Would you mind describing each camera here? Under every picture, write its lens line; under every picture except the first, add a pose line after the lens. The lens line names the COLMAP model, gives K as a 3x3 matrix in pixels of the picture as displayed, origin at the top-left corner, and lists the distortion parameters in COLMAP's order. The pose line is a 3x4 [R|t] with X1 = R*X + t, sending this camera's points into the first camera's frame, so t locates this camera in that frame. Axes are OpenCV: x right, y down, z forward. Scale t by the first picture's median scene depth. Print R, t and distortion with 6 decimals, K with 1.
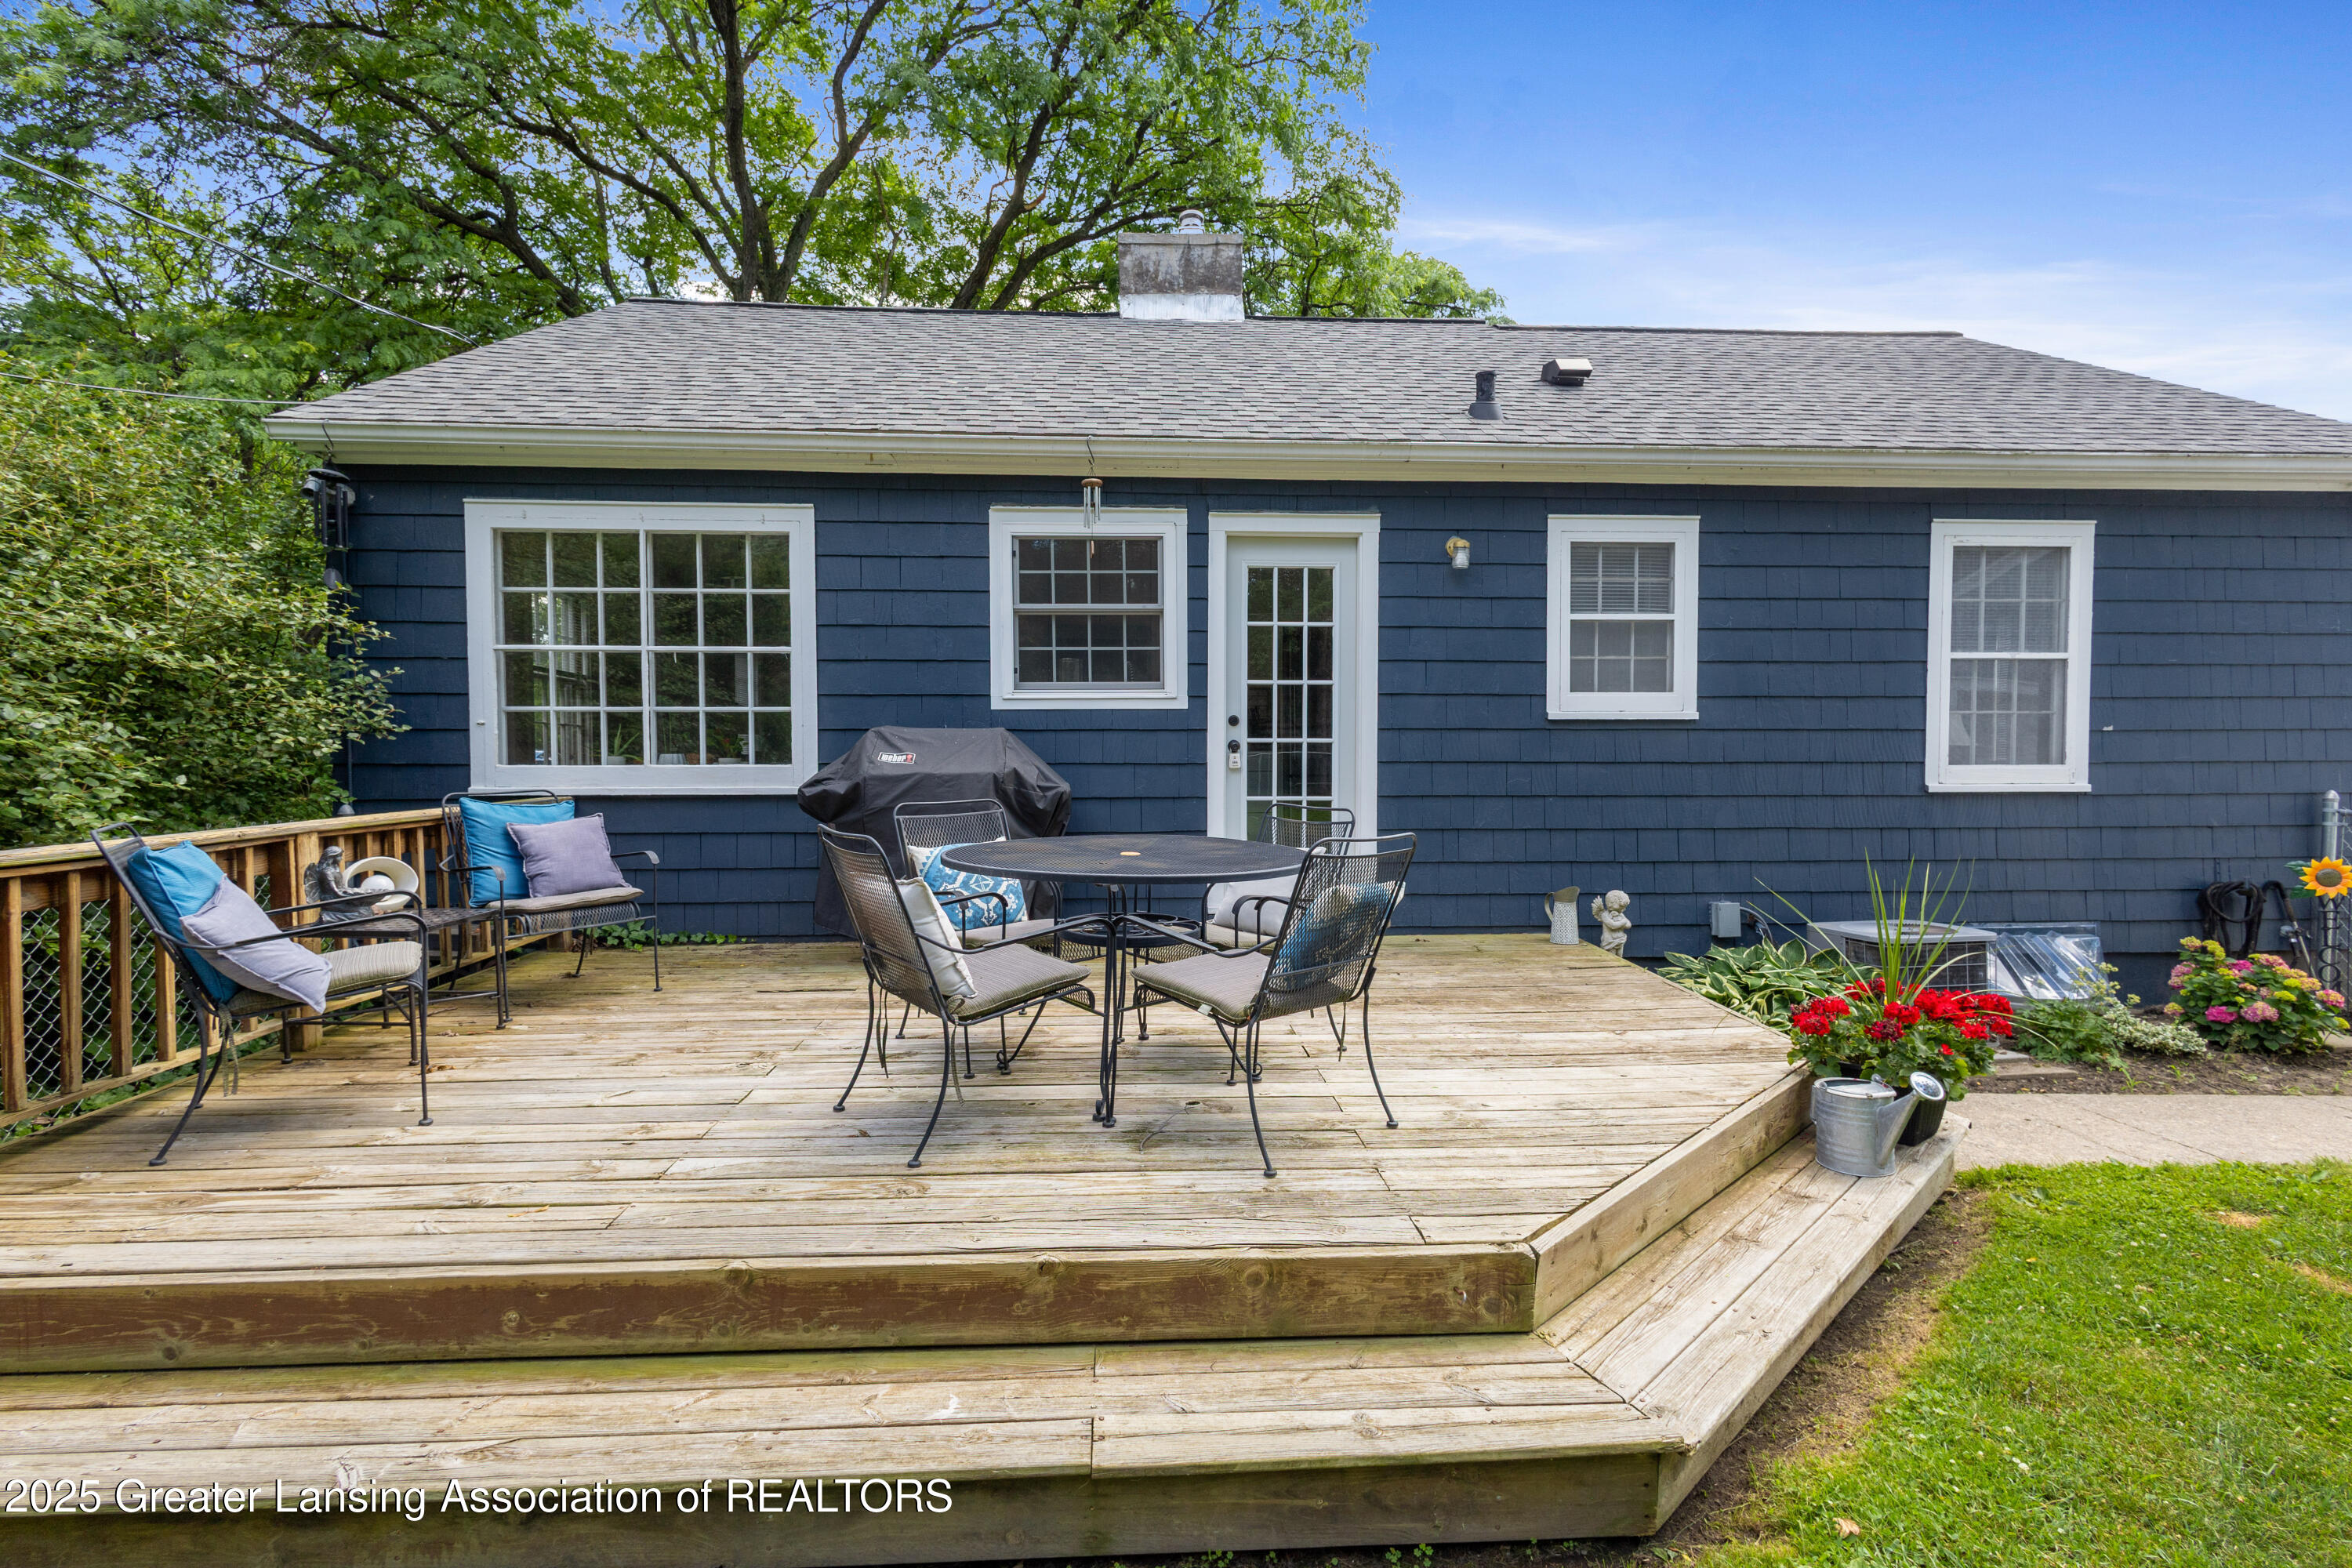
lens RADIAL K [[1086.9, 0, 1172.8], [0, 1086.9, 790.9], [0, 0, 1]] dist [0.004774, -0.000141]
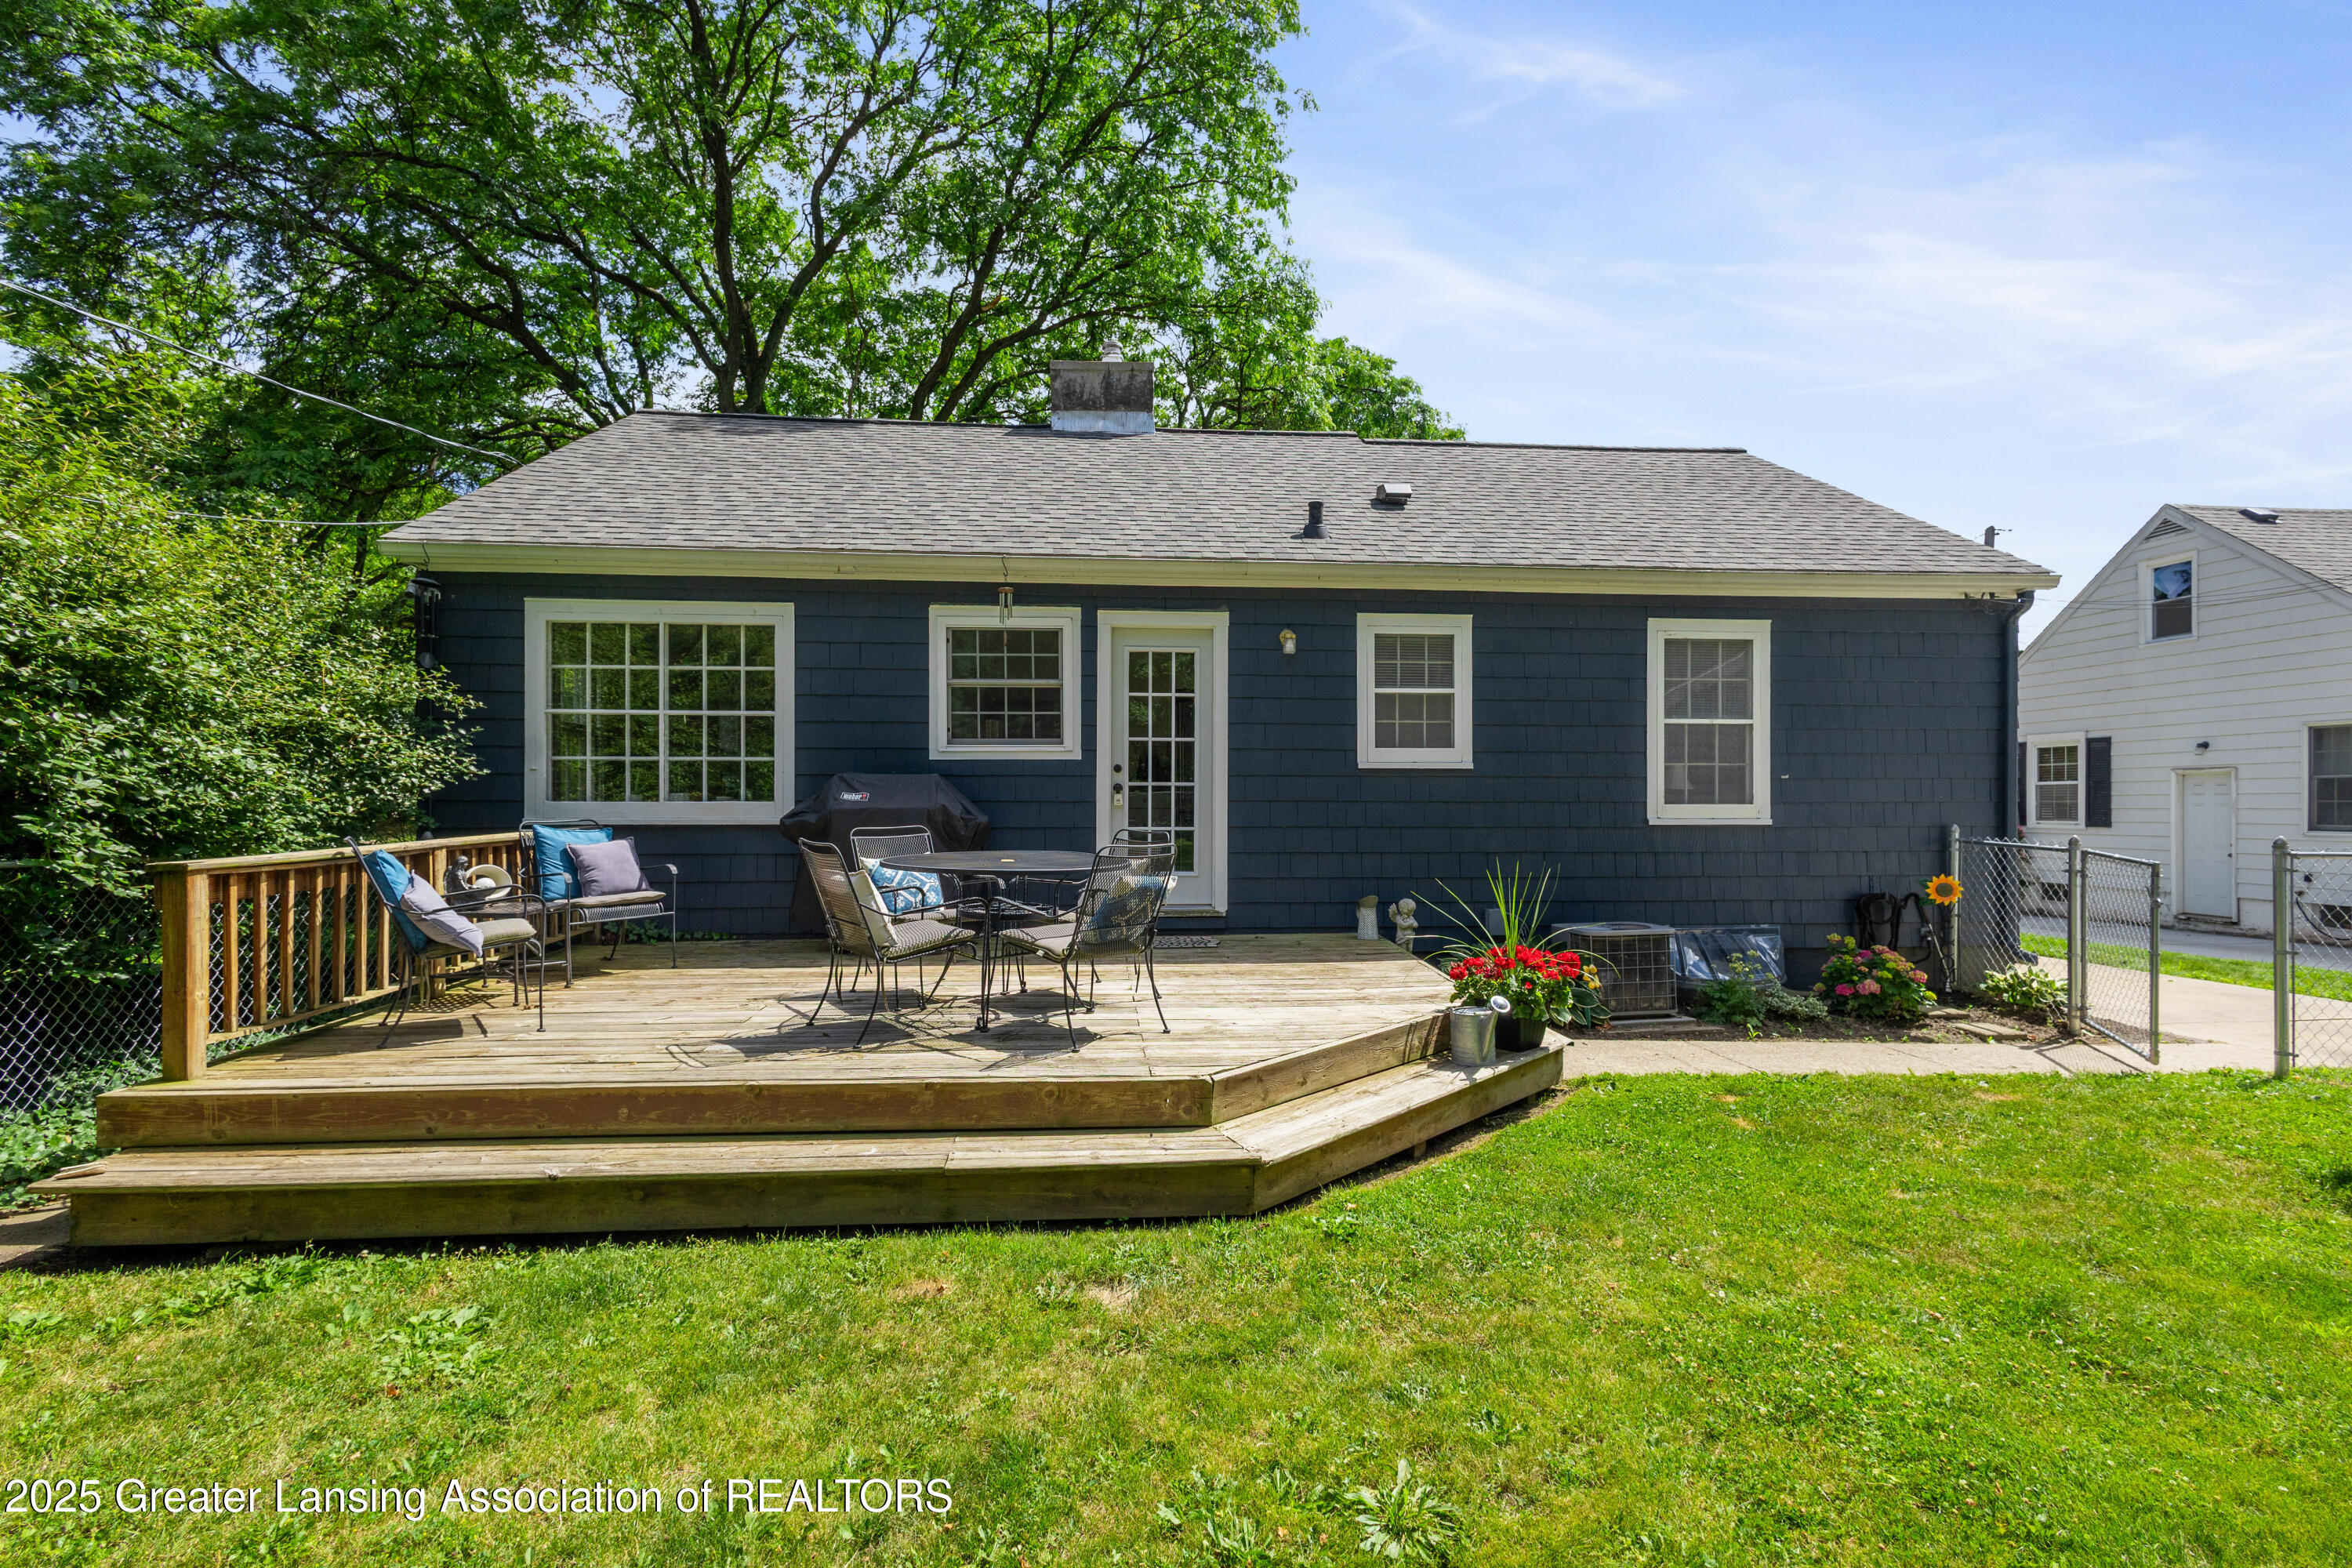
lens RADIAL K [[1086.9, 0, 1172.8], [0, 1086.9, 790.9], [0, 0, 1]] dist [0.004774, -0.000141]
pose [[0.999631, 0.002739, 0.027024, 0.088839], [-0.001729, 0.999301, -0.037354, 0.010346], [-0.027107, 0.037294, 0.998937, -0.305079]]
